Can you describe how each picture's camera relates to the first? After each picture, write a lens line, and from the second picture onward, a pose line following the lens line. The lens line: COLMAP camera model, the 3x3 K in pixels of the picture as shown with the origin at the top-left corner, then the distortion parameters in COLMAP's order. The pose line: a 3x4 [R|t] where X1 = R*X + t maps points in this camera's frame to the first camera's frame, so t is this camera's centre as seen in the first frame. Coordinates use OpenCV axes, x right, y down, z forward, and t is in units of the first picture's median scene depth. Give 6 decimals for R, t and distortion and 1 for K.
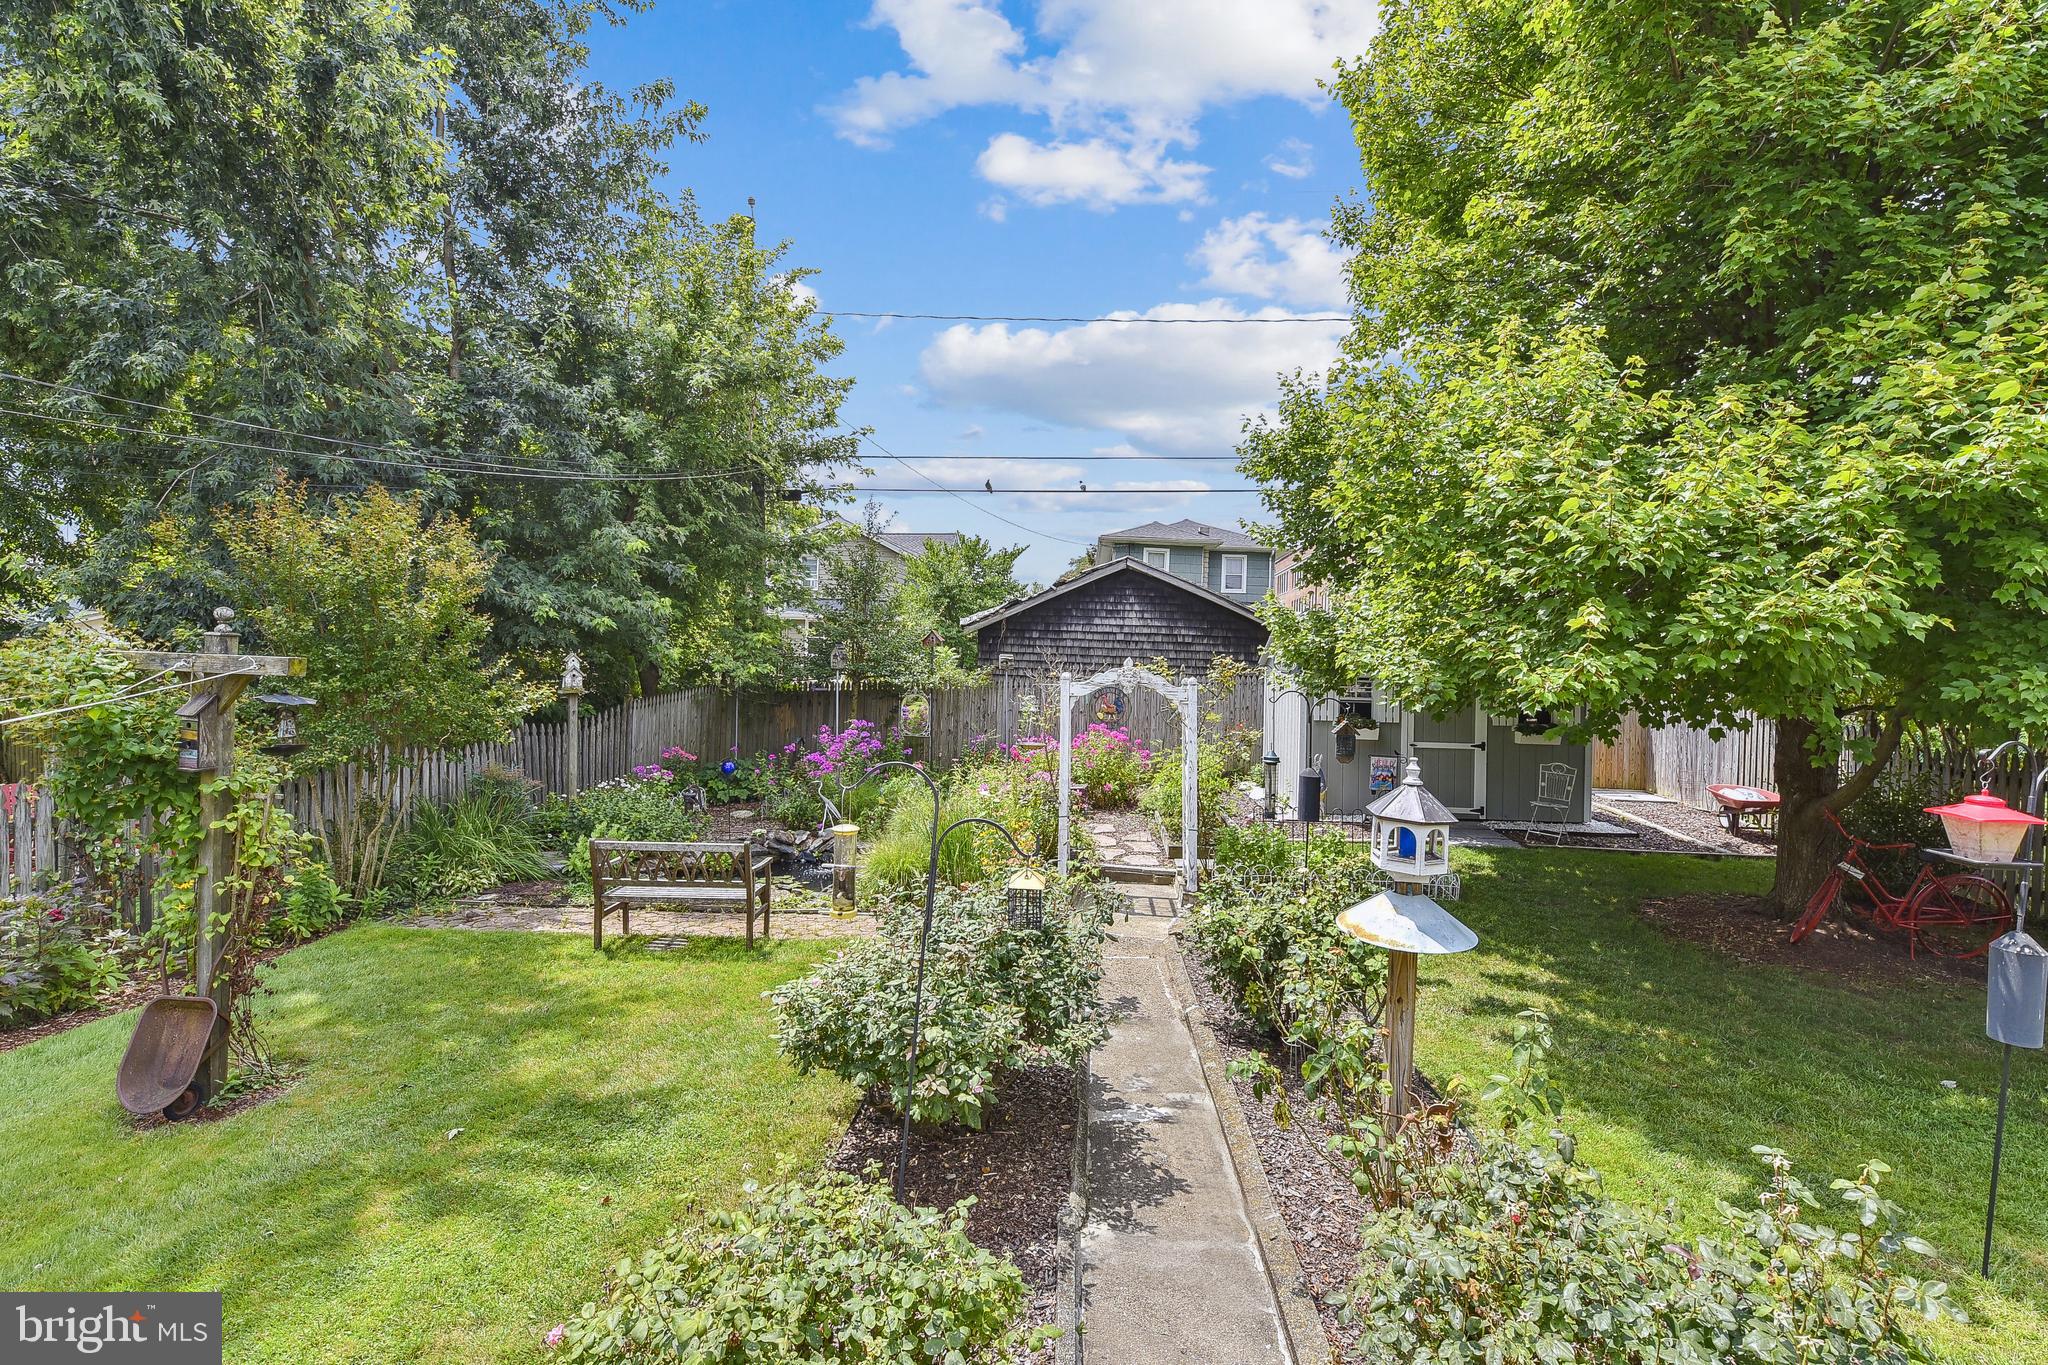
lens RADIAL K [[894.5, 0, 1017.2], [0, 894.5, 683.3], [0, 0, 1]] dist [0.001474, -0.009642]
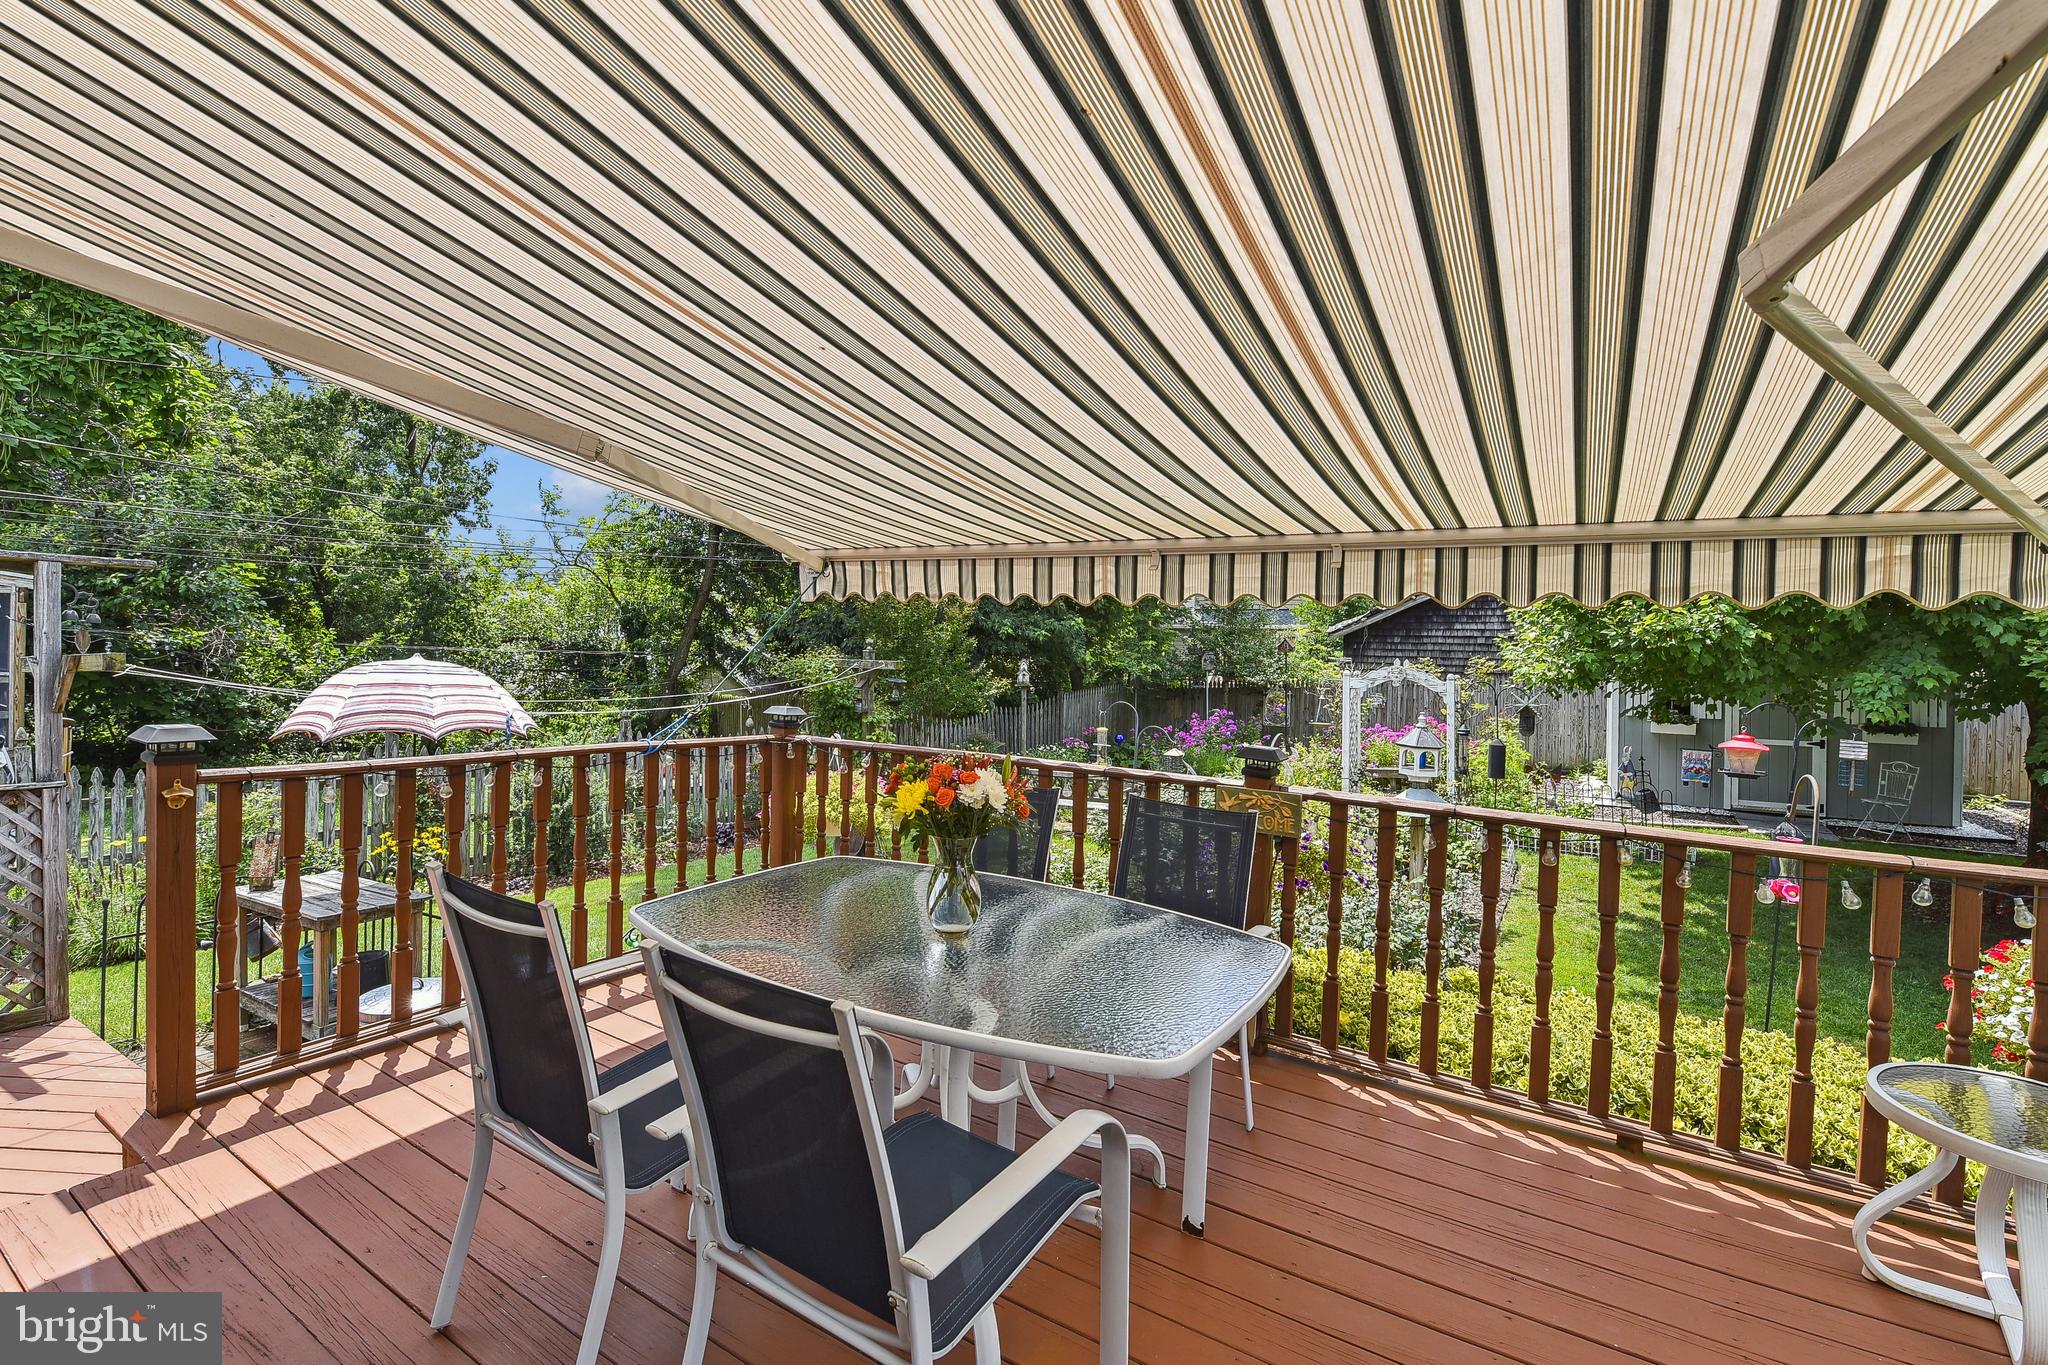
lens RADIAL K [[861.1, 0, 1024.5], [0, 861.1, 645.3], [0, 0, 1]] dist [-0.002107, -0.007459]
pose [[0.888493, -0.014656, -0.458655, 0.167768], [-0.007502, 0.998892, -0.046452, 0.010257], [0.458828, 0.044713, 0.887399, -0.283632]]
